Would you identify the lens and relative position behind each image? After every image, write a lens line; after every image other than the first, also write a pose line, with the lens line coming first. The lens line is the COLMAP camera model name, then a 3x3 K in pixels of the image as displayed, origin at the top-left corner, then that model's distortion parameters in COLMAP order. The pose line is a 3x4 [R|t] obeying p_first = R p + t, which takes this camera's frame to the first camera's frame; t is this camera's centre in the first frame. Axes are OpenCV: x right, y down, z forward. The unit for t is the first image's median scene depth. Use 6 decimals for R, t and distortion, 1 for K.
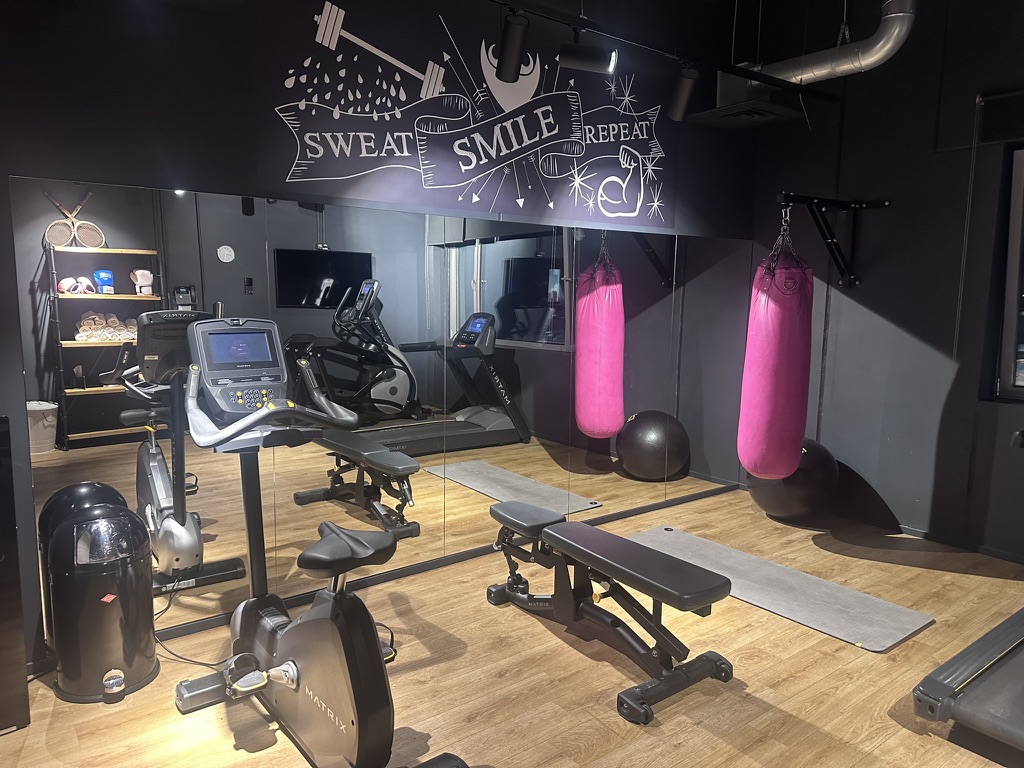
lens RADIAL K [[732.8, 0, 513.3], [0, 732.8, 385.2], [0, 0, 1]] dist [0.004417, -0.009186]
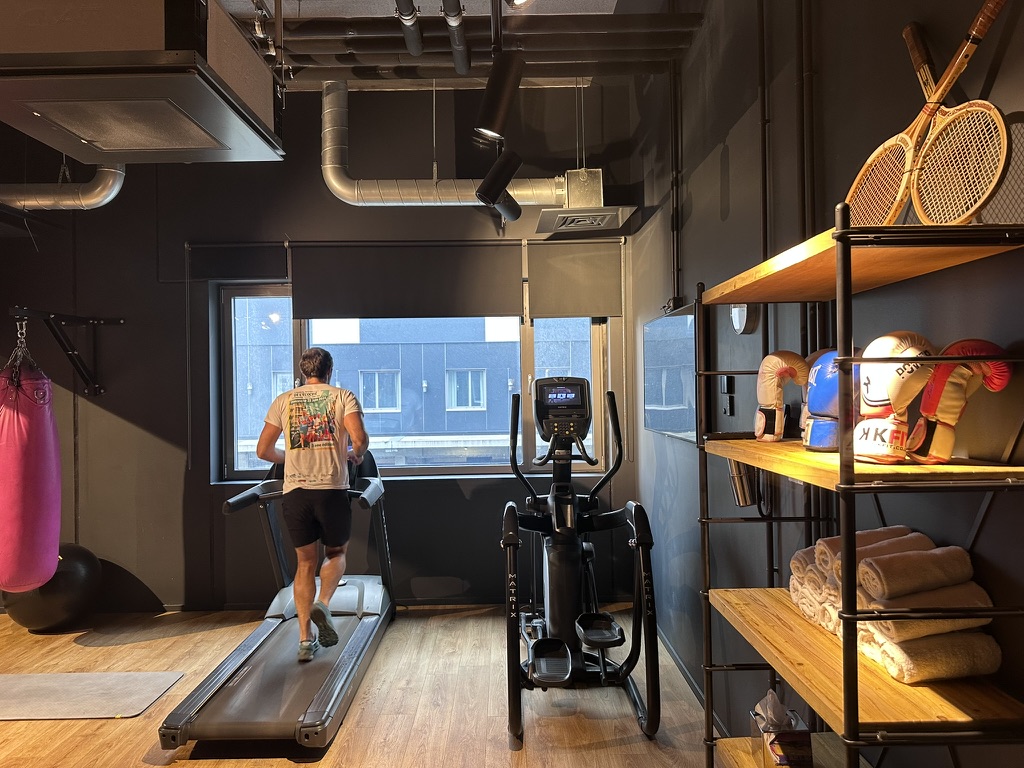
lens RADIAL K [[732.8, 0, 510.7], [0, 732.8, 386.8], [0, 0, 1]] dist [0.004417, -0.009186]
pose [[0.611969, -0.021008, 0.790603, -0.022393], [0.128497, 0.989006, -0.073184, 0.012756], [-0.780373, 0.146376, 0.607941, -0.148201]]
